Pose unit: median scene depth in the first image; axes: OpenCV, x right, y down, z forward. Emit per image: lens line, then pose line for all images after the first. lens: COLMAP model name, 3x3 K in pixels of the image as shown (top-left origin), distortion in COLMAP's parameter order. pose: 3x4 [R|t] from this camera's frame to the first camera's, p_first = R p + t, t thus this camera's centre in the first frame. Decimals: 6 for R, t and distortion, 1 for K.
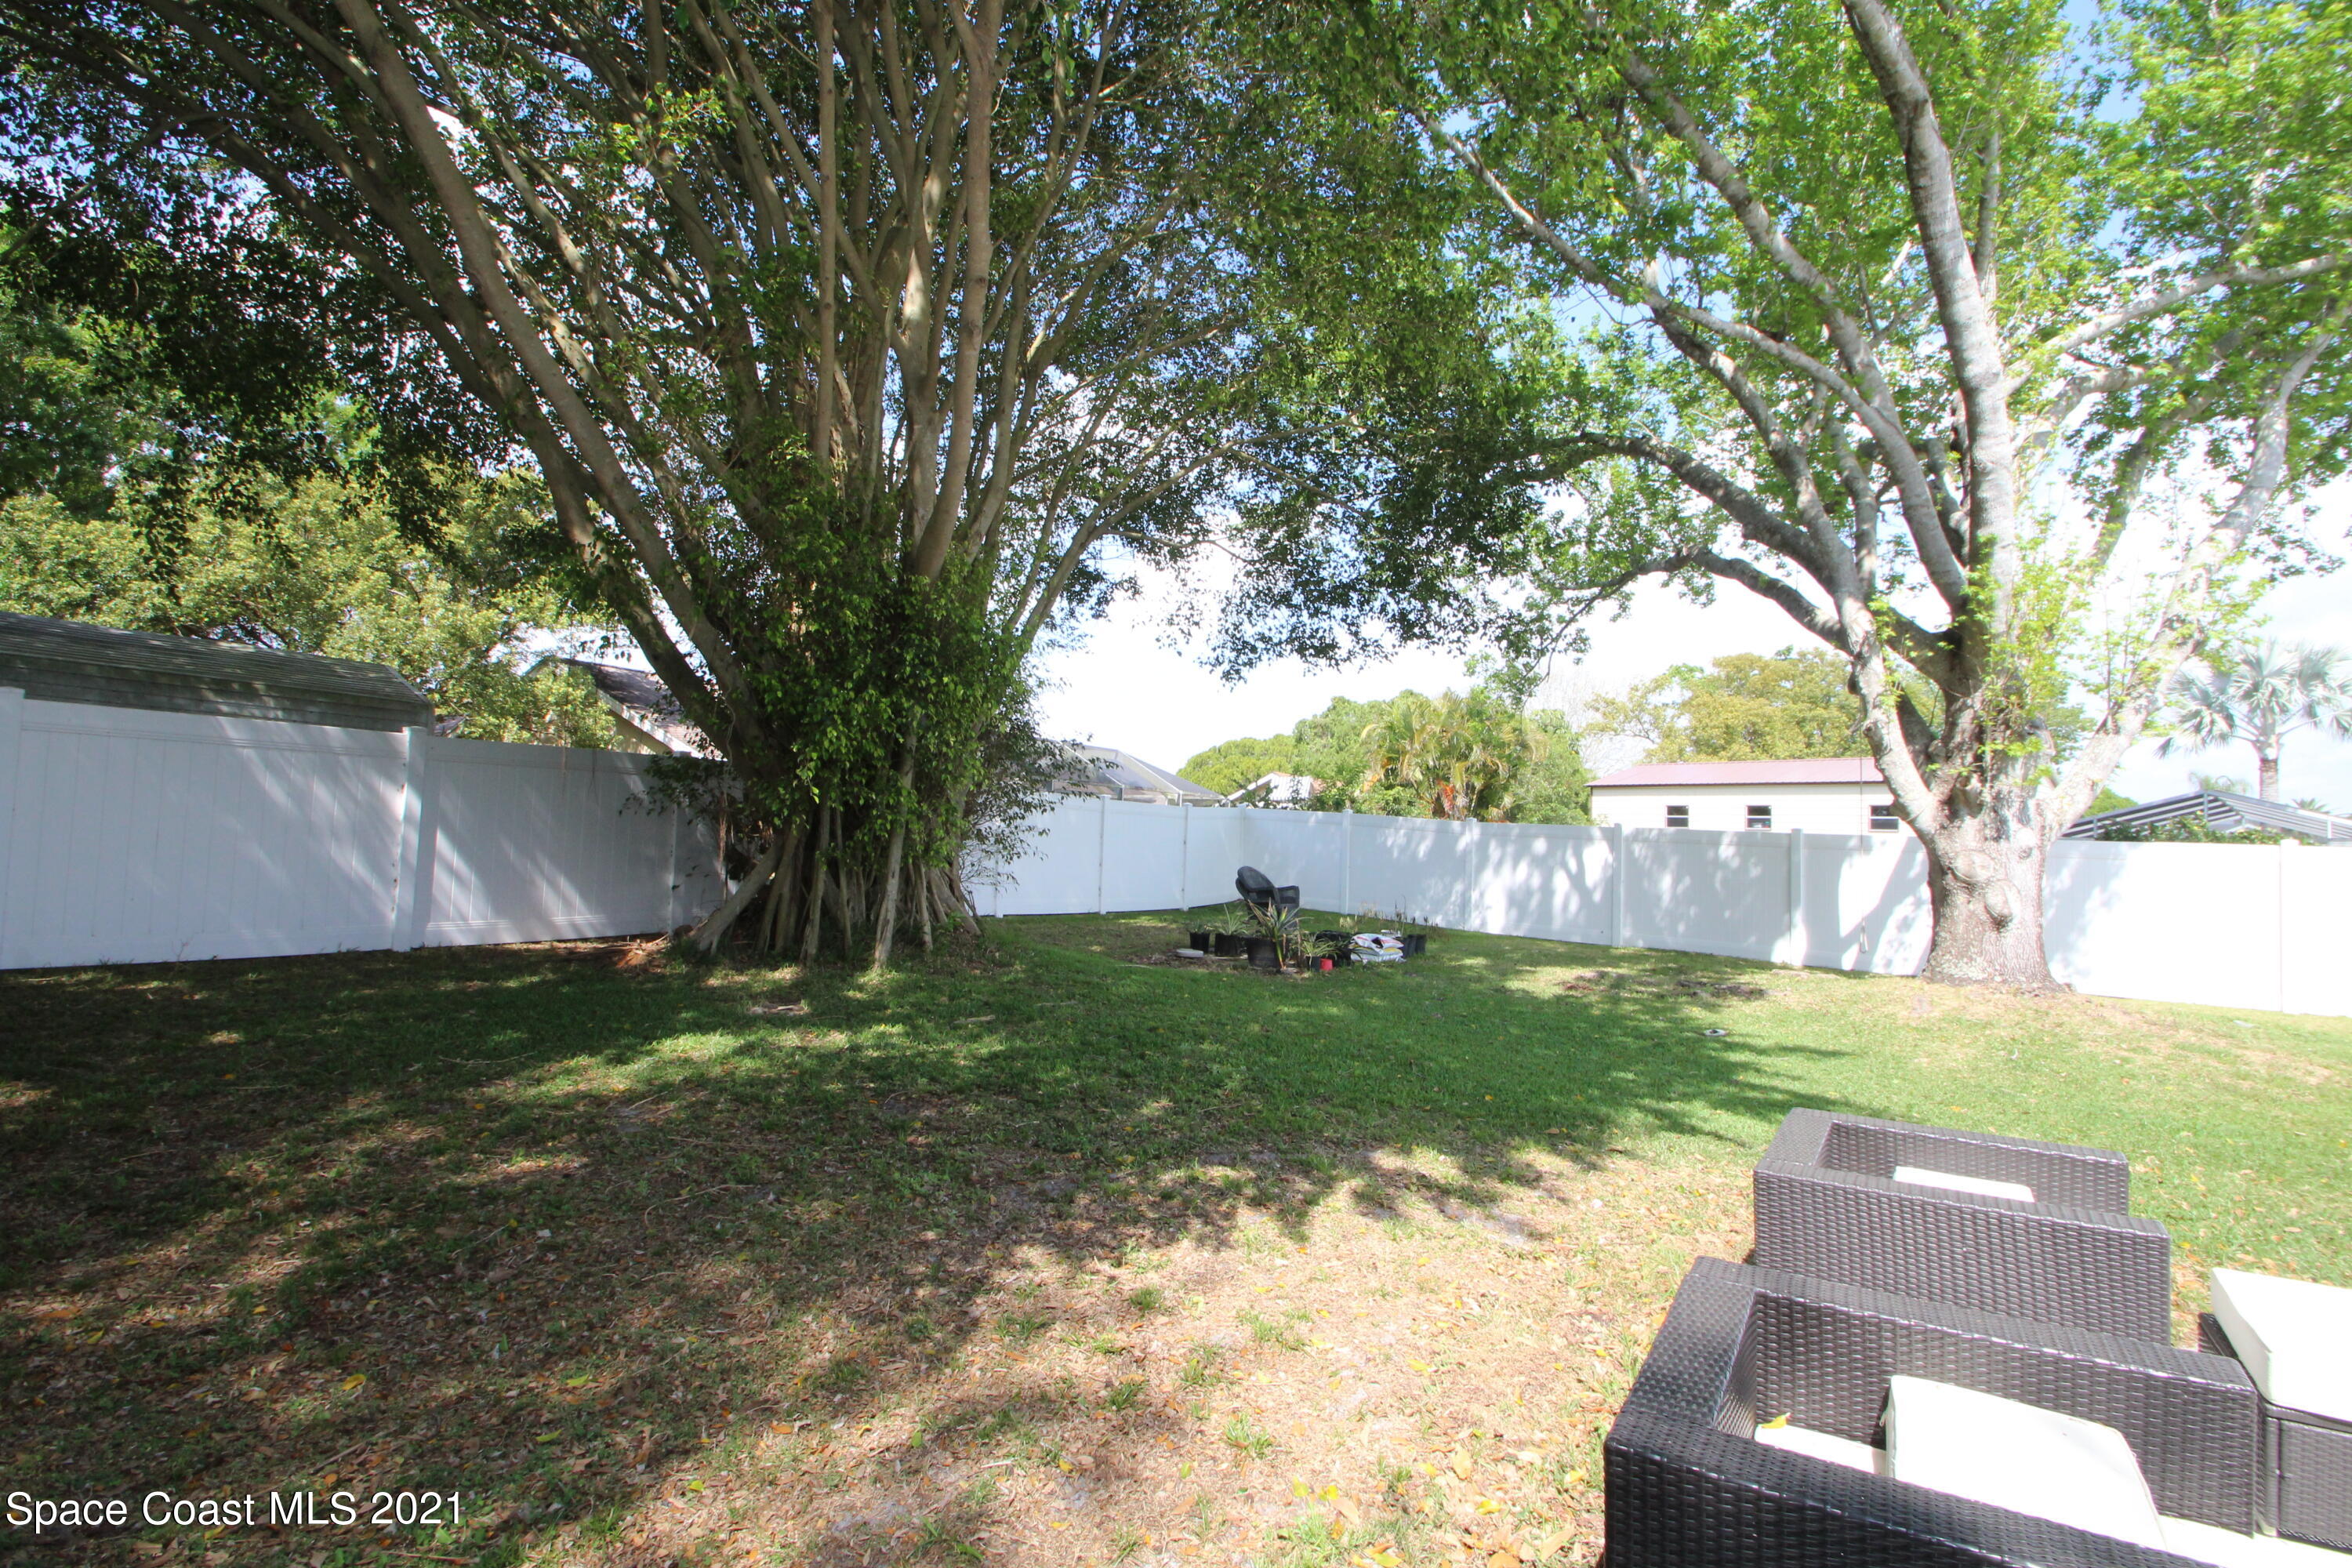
lens RADIAL K [[1109.3, 0, 1212.1], [0, 1109.3, 773.8], [0, 0, 1]] dist [0.001903, -0.009587]
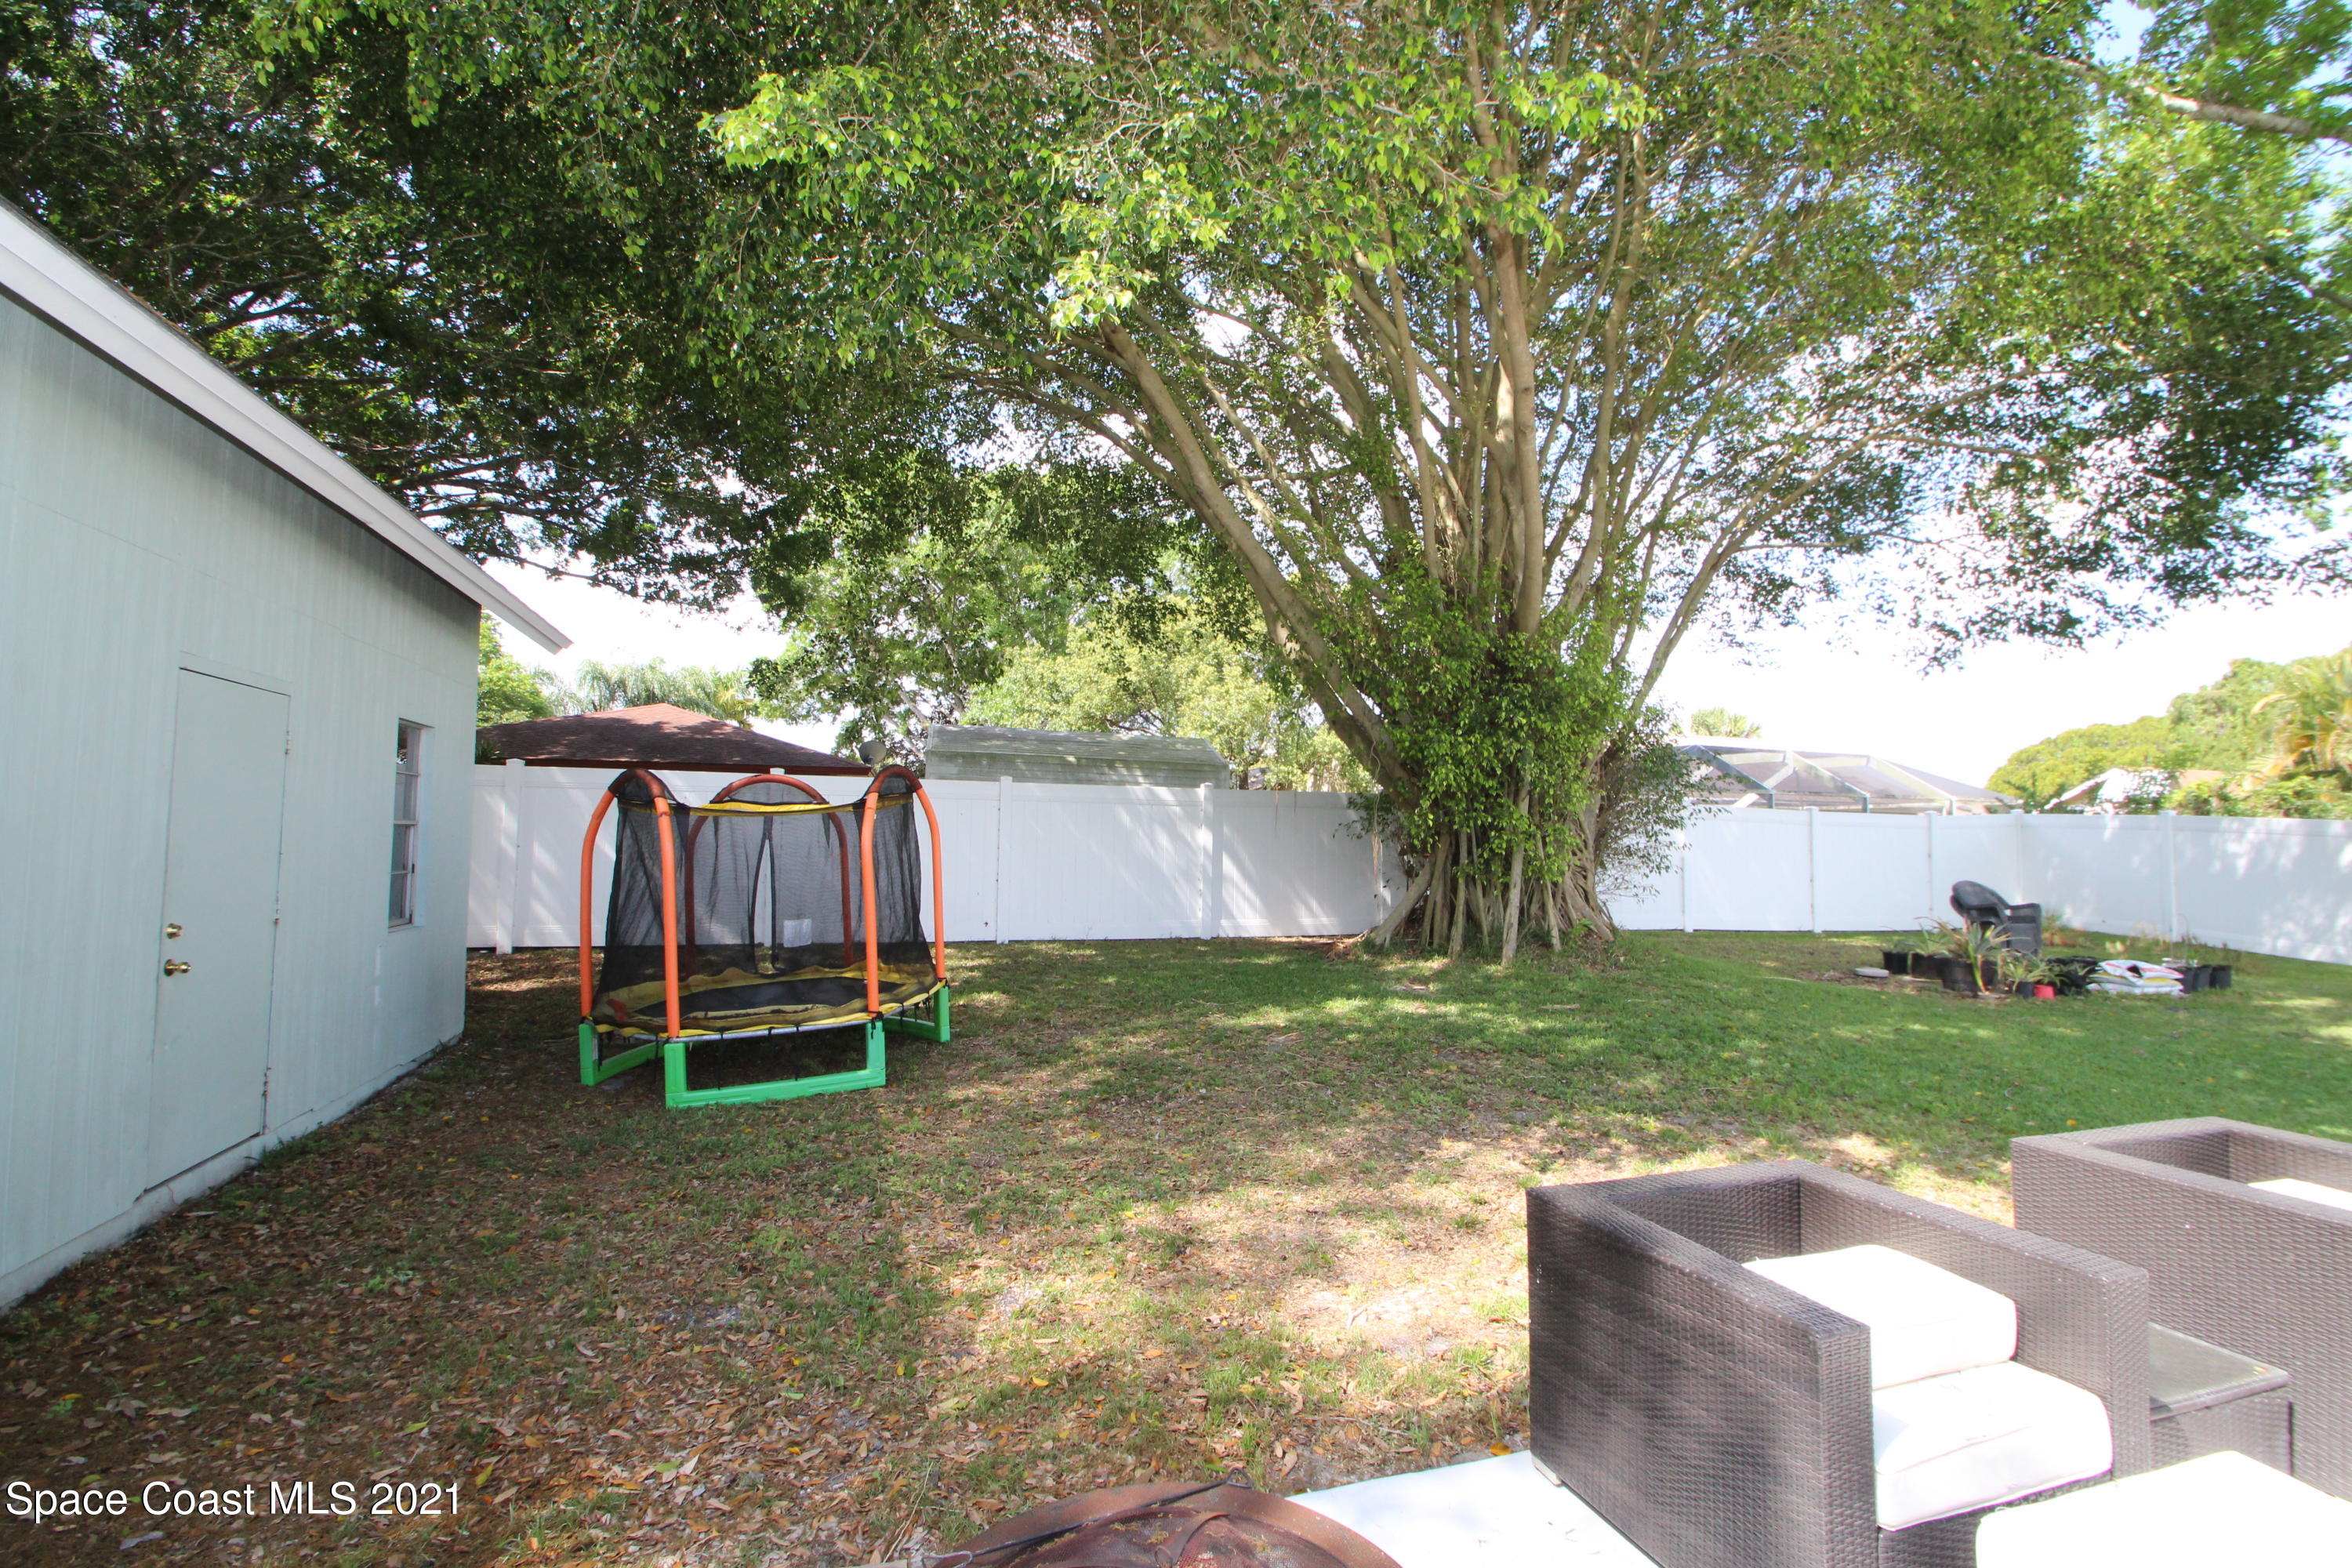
lens RADIAL K [[1105.9, 0, 1214.6], [0, 1105.9, 780.6], [0, 0, 1]] dist [0.026164, -0.025664]
pose [[0.776253, -0.059503, -0.627607, 0.153546], [0.051636, 0.998192, -0.030773, -0.000936], [0.628303, -0.008519, 0.777922, -0.091144]]
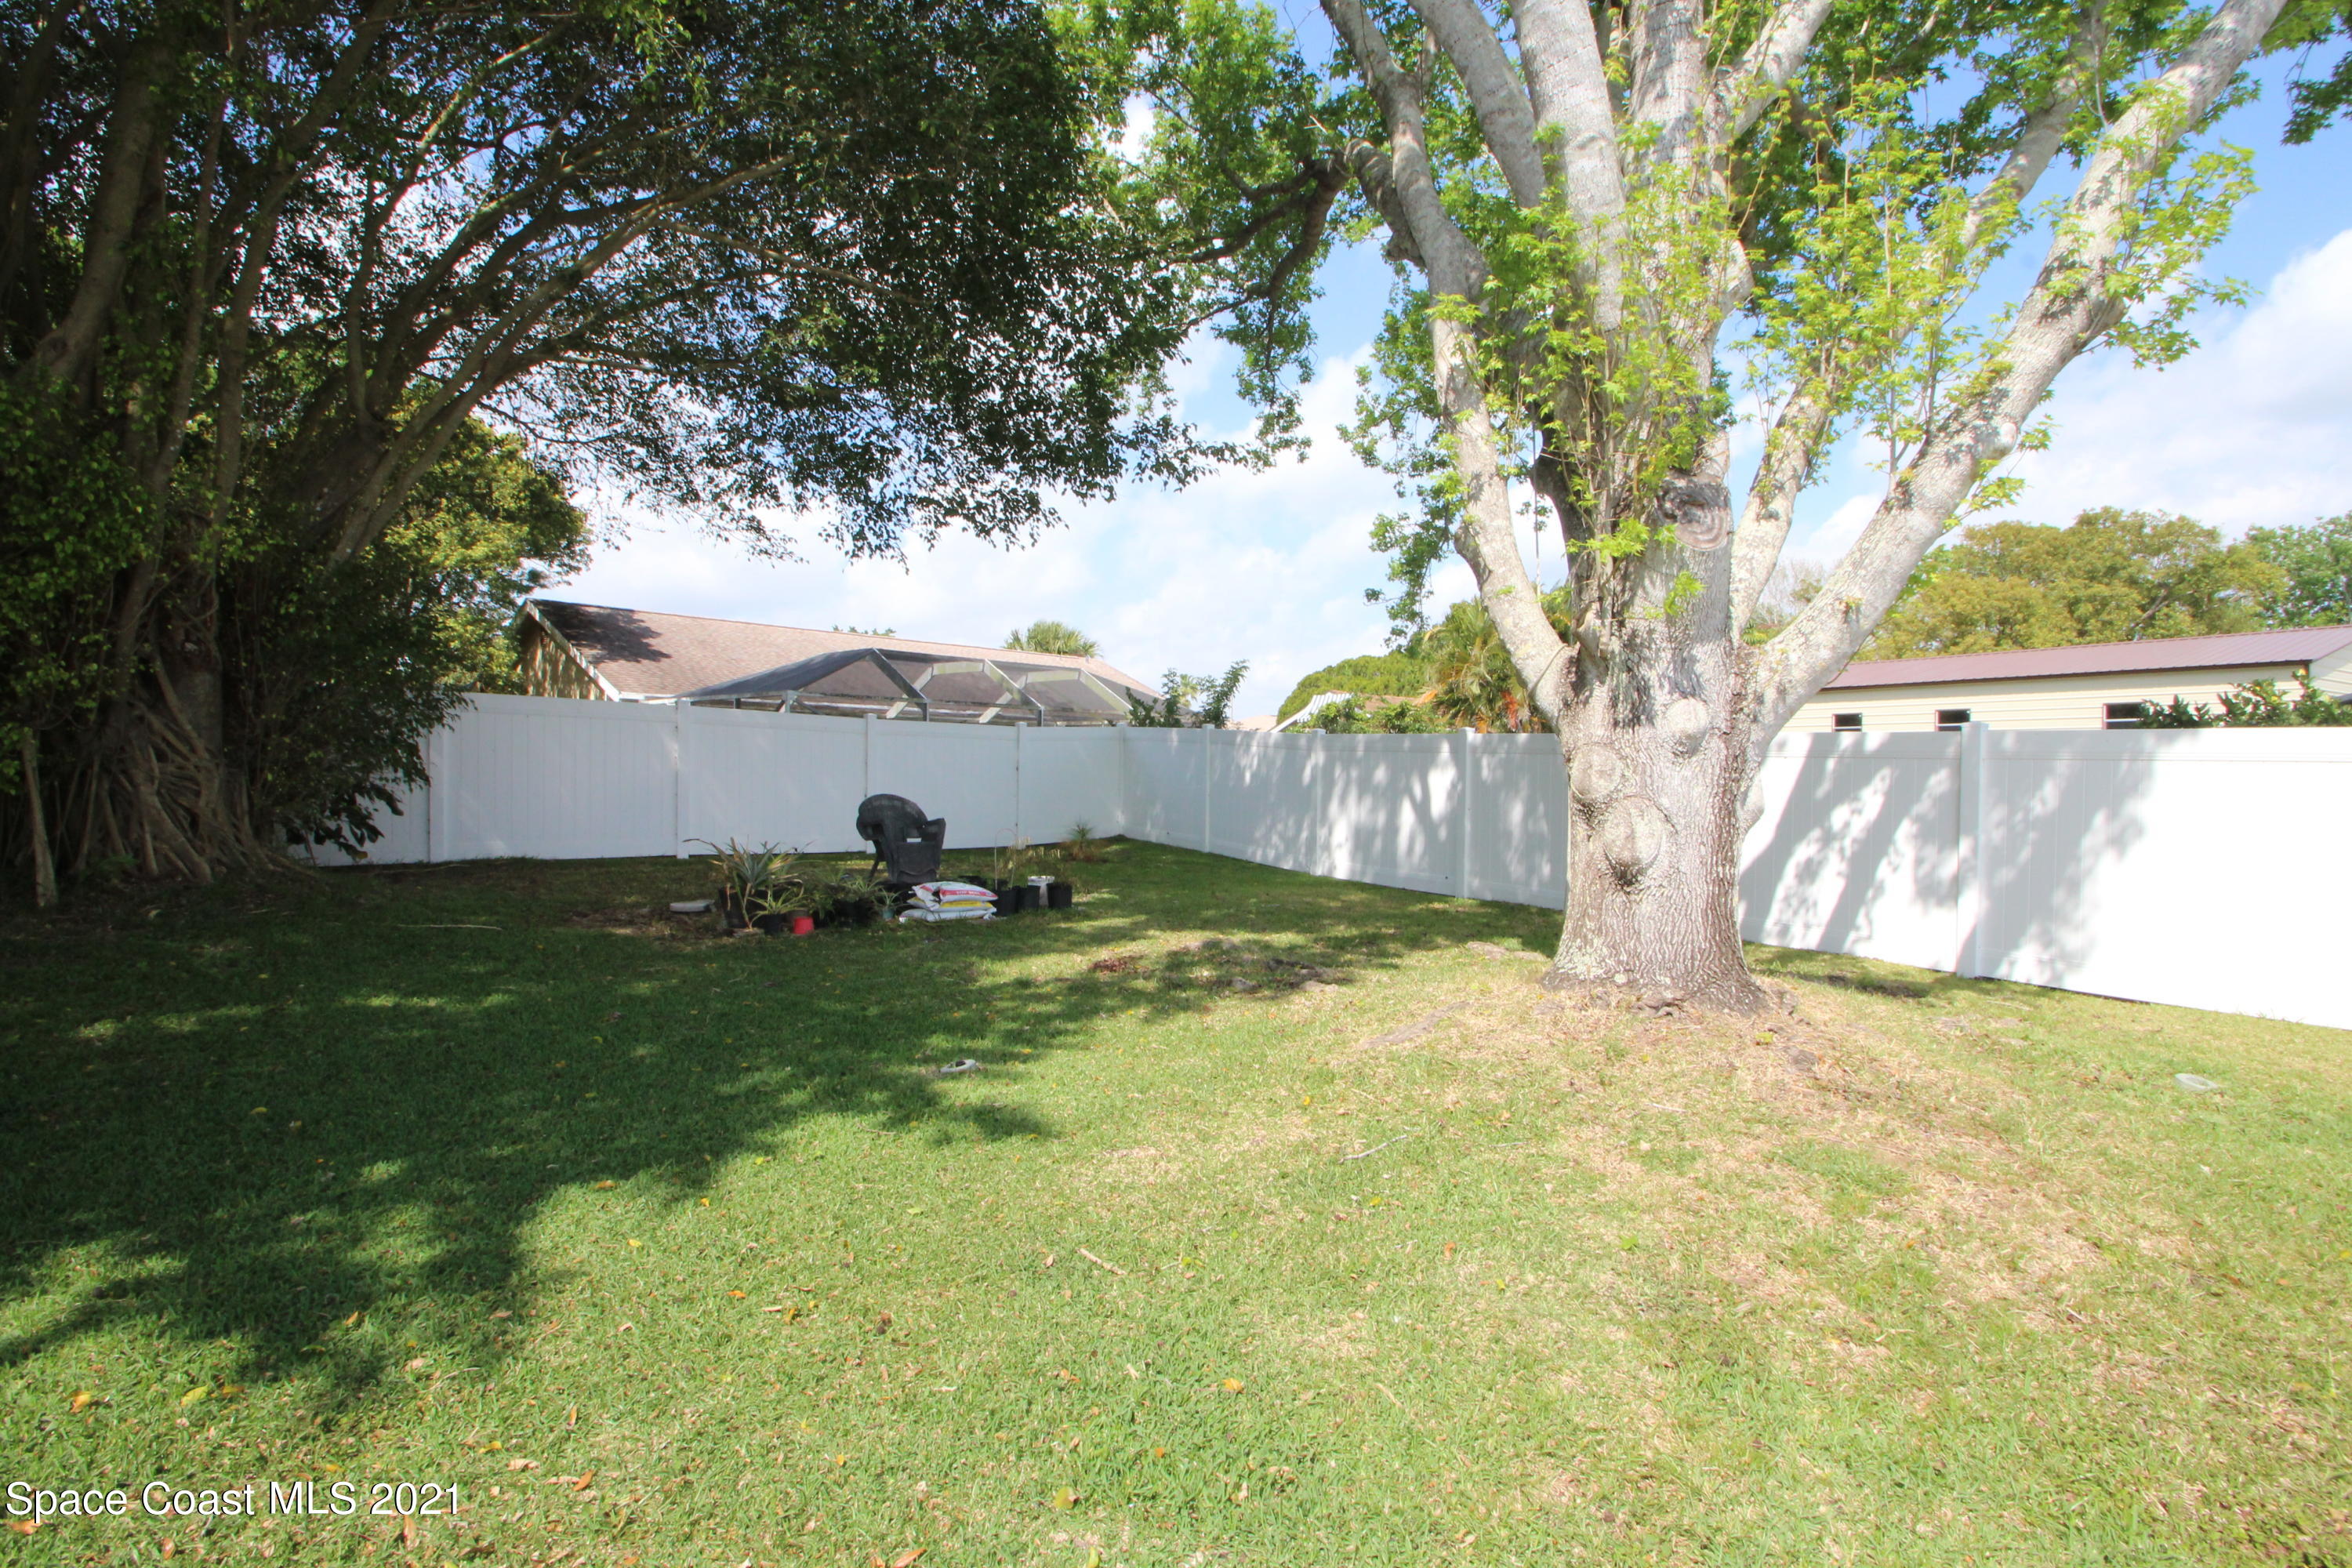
lens RADIAL K [[1109.3, 0, 1212.1], [0, 1109.3, 773.8], [0, 0, 1]] dist [0.001903, -0.009587]
pose [[0.968337, -0.018479, -0.248961, 0.545385], [0.033040, 0.997971, 0.054433, 0.040374], [0.247450, -0.060935, 0.966983, 0.364289]]
